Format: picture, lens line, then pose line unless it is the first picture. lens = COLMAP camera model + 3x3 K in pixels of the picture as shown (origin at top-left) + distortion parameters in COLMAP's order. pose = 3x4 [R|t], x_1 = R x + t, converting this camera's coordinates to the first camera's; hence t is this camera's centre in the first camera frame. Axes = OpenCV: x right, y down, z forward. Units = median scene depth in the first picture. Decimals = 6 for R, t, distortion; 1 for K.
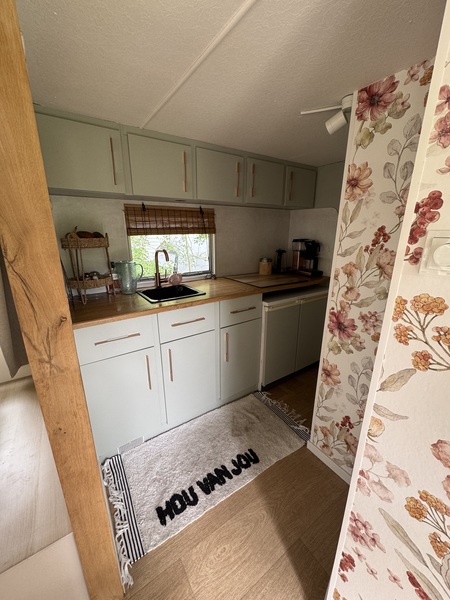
lens RADIAL K [[239.8, 0, 224.2], [0, 239.8, 298.5], [0, 0, 1]] dist [-0.005444, 0.001049]
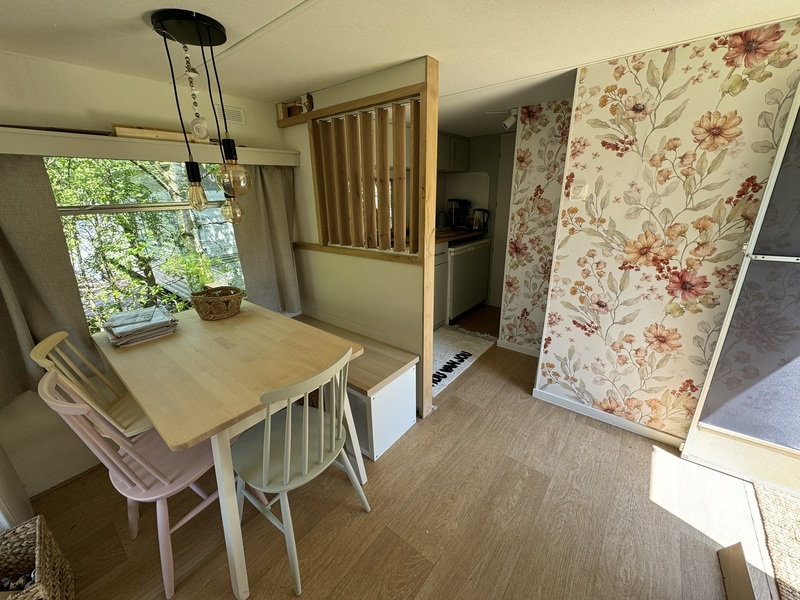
lens RADIAL K [[319.8, 0, 402.3], [0, 319.8, 297.9], [0, 0, 1]] dist [-0.005444, 0.001049]
pose [[0.949178, -0.115114, 0.292934, -0.962499], [0.106171, 0.993269, 0.046302, 0.274286], [-0.296292, -0.012847, 0.955011, -0.857663]]
